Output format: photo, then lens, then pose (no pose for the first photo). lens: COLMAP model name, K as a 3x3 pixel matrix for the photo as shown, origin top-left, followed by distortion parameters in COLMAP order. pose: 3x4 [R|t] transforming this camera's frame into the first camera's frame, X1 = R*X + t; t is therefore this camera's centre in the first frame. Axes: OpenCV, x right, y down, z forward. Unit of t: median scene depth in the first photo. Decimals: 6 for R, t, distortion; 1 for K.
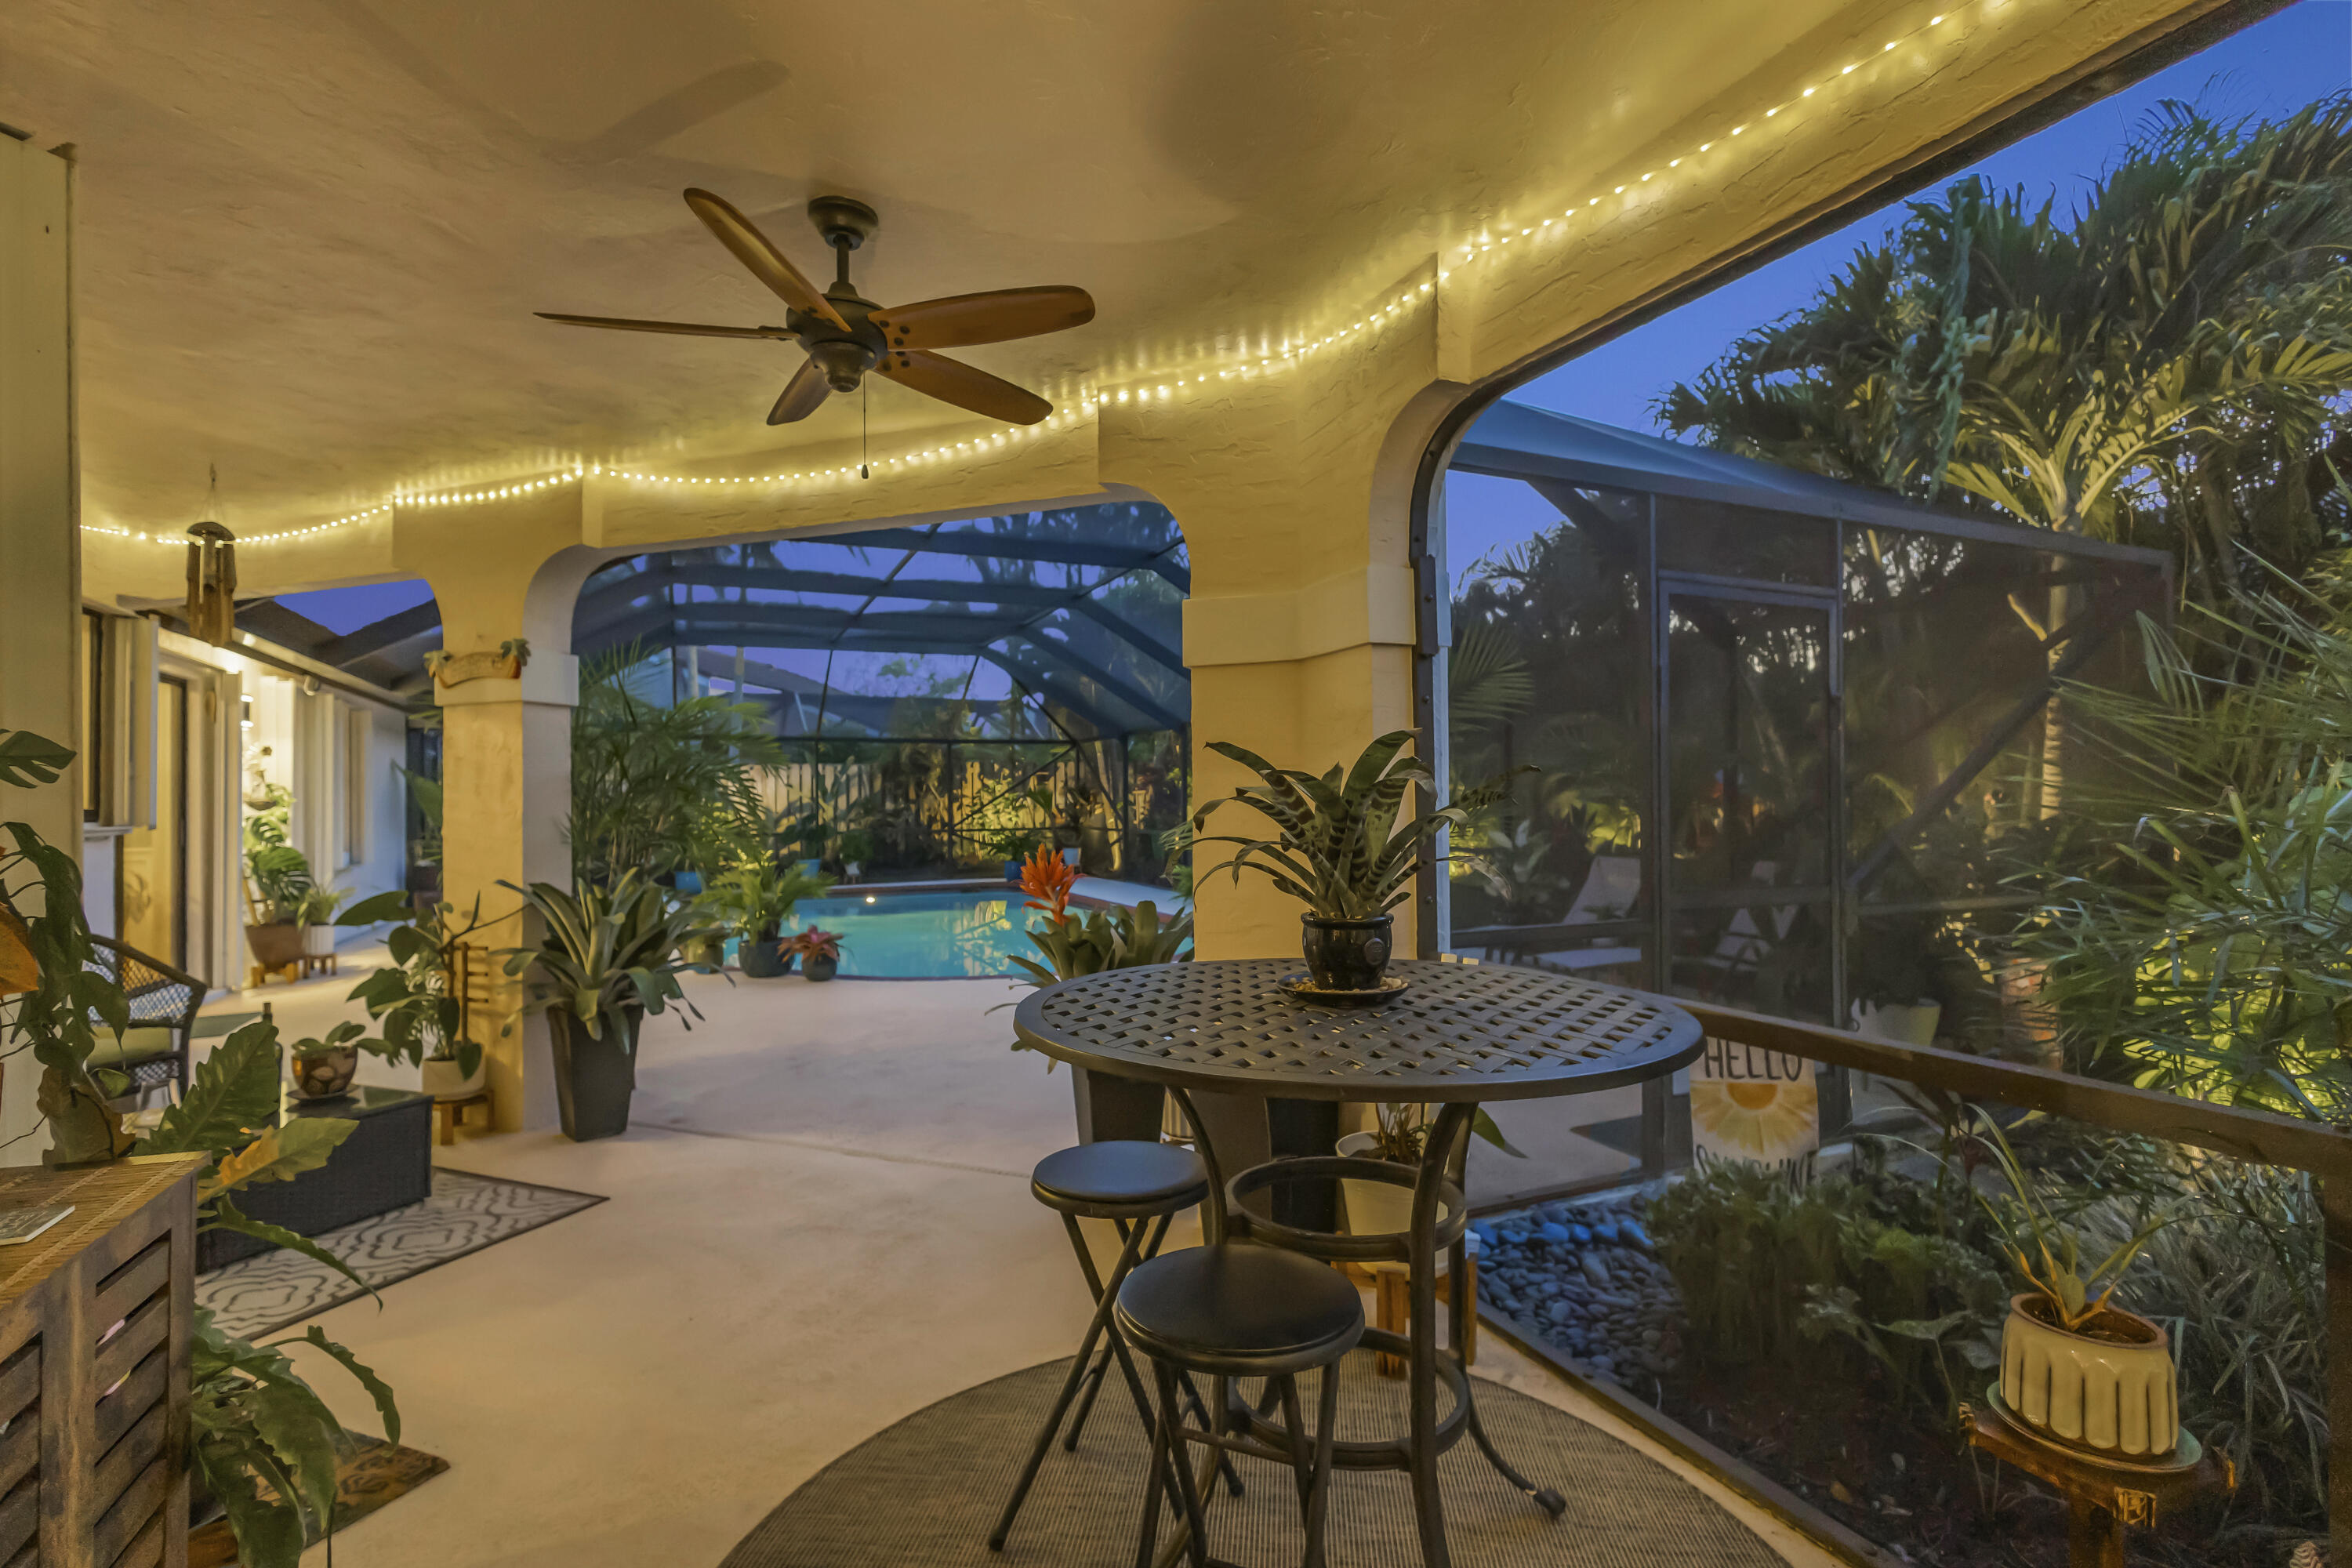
lens RADIAL K [[1105.3, 0, 1176.0], [0, 1105.3, 784.0], [0, 0, 1]] dist [0.000295, 0.000038]
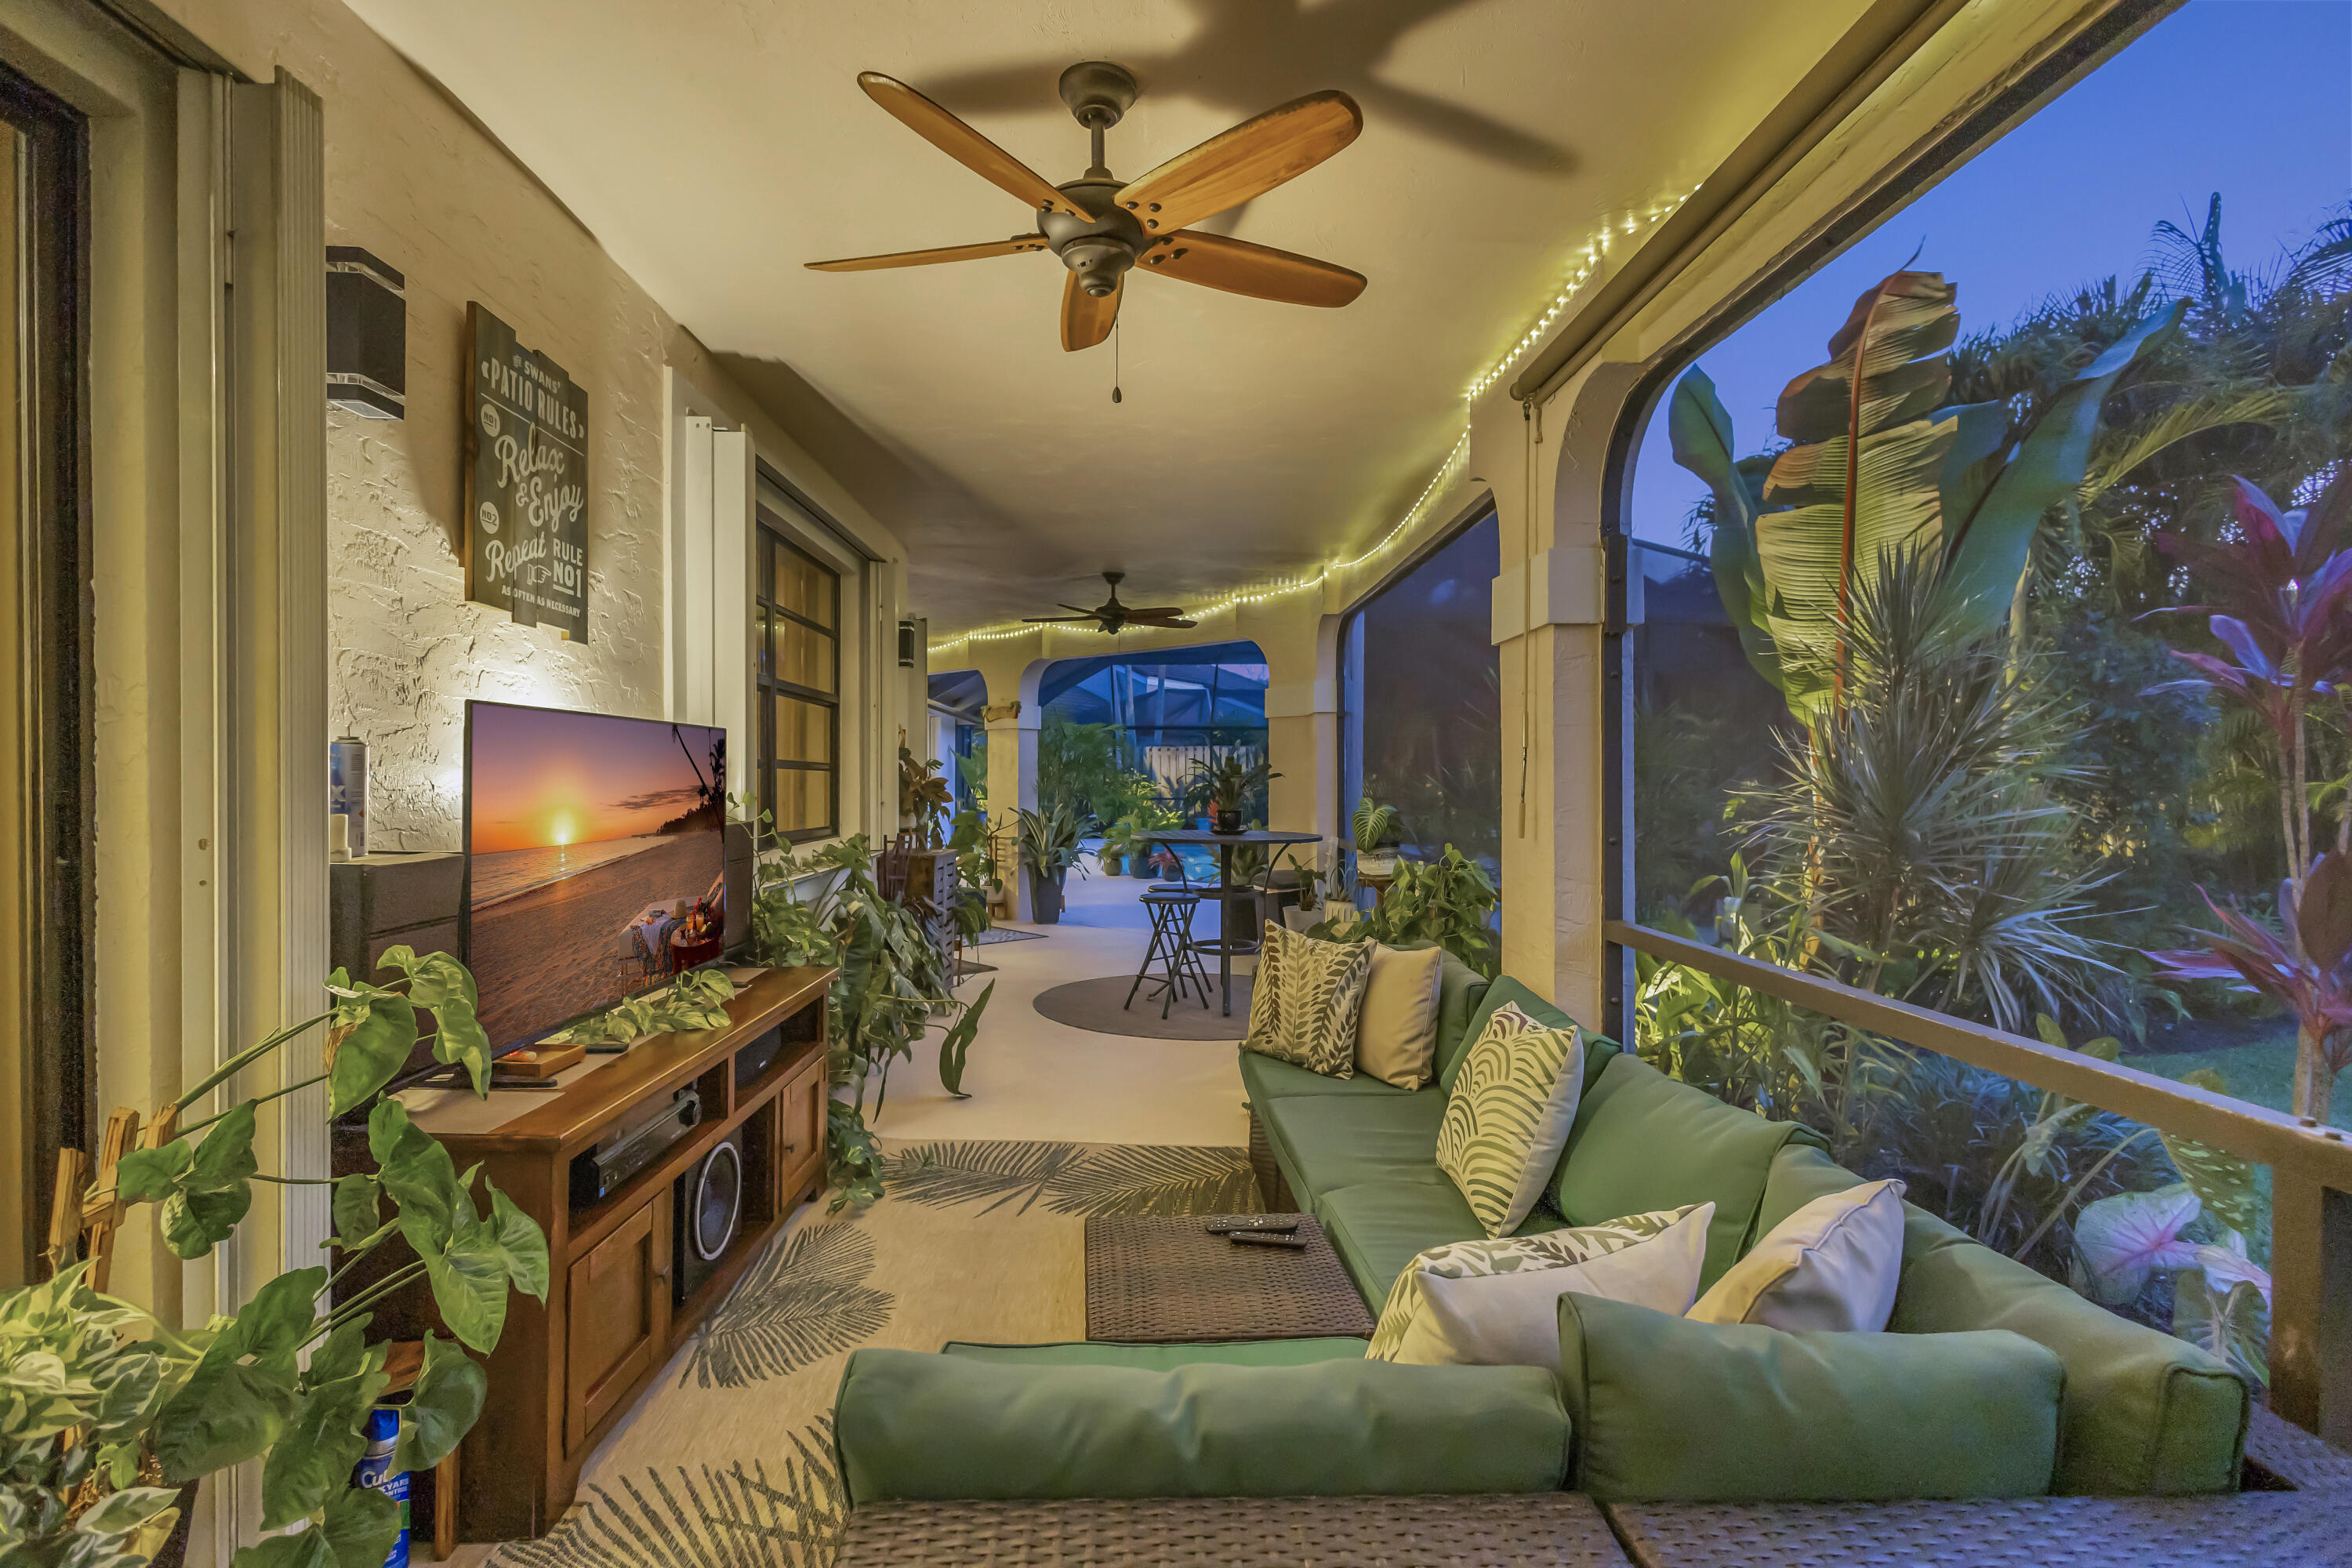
lens RADIAL K [[1105.3, 0, 1176.0], [0, 1105.3, 784.0], [0, 0, 1]] dist [0.000295, 0.000038]
pose [[0.922828, 0.012990, -0.384993, 0.162585], [-0.004065, 0.999704, 0.023987, -0.005025], [0.385191, -0.020571, 0.922608, -0.270905]]
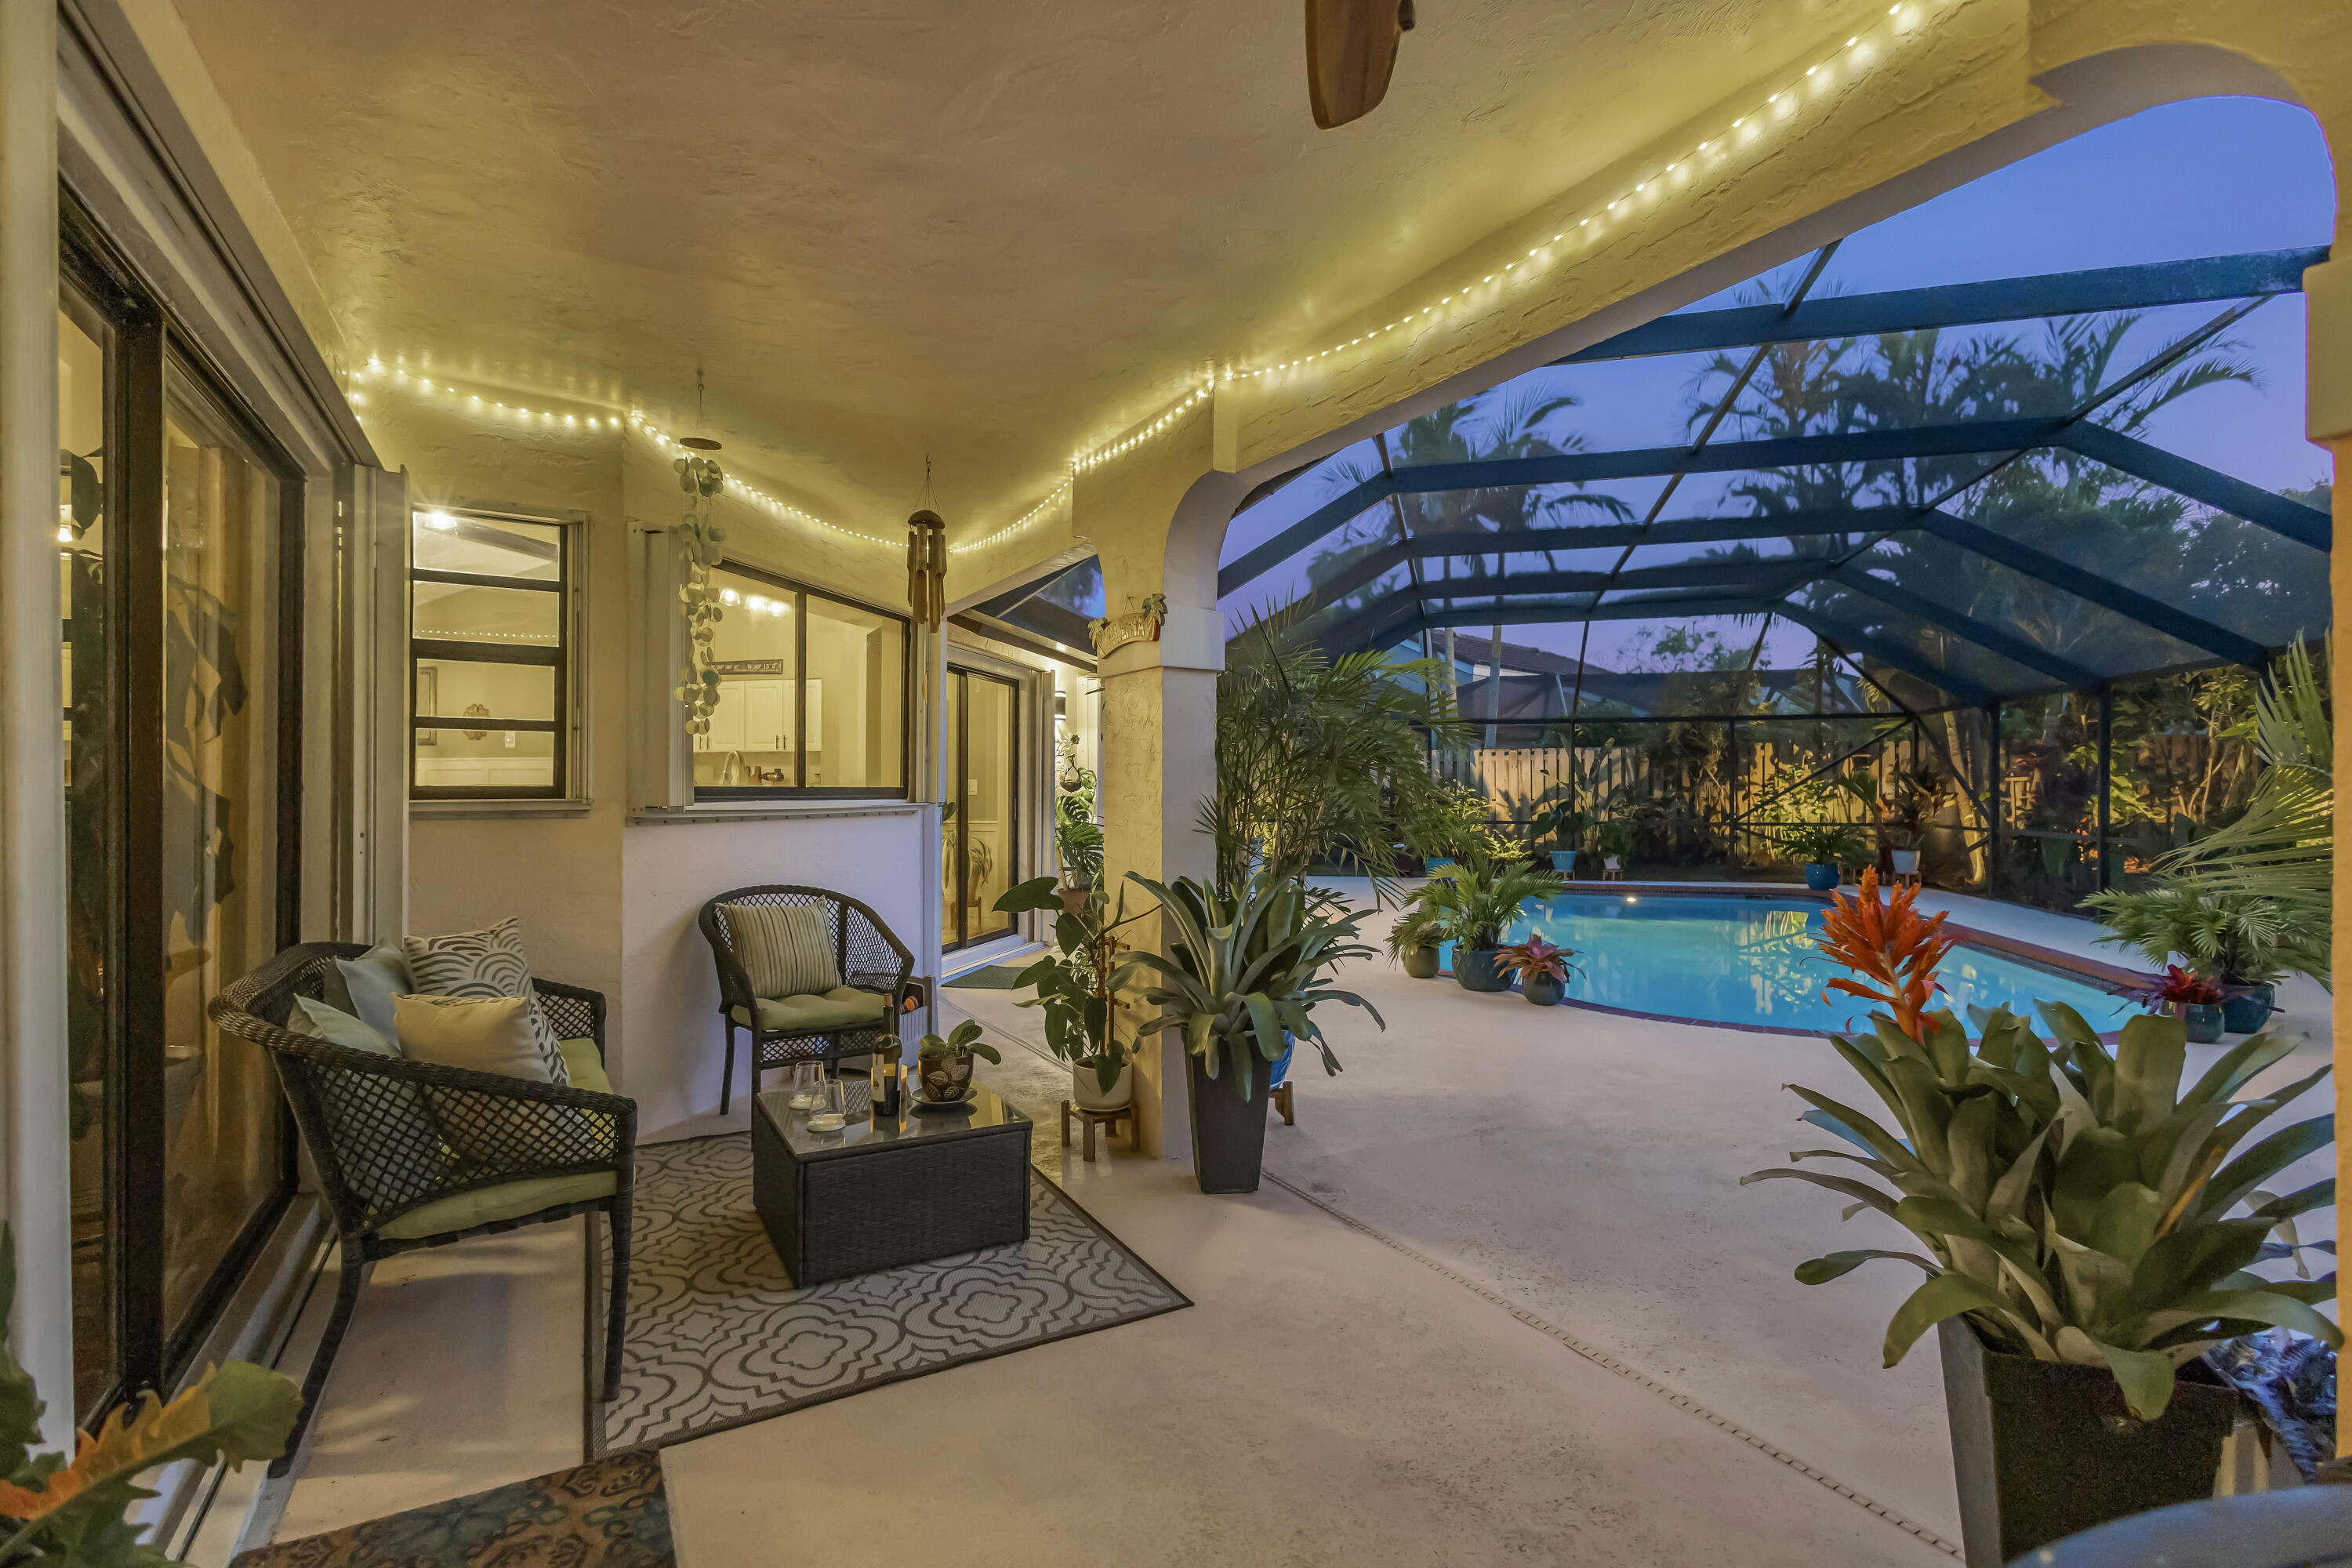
lens RADIAL K [[1077.8, 0, 1187.2], [0, 1077.8, 787.2], [0, 0, 1]] dist [0.013491, -0.000051]
pose [[0.780121, 0.007539, -0.625583, -0.013192], [0.001270, 0.999906, 0.013634, 0.002527], [0.625627, -0.011430, 0.780039, 0.101089]]
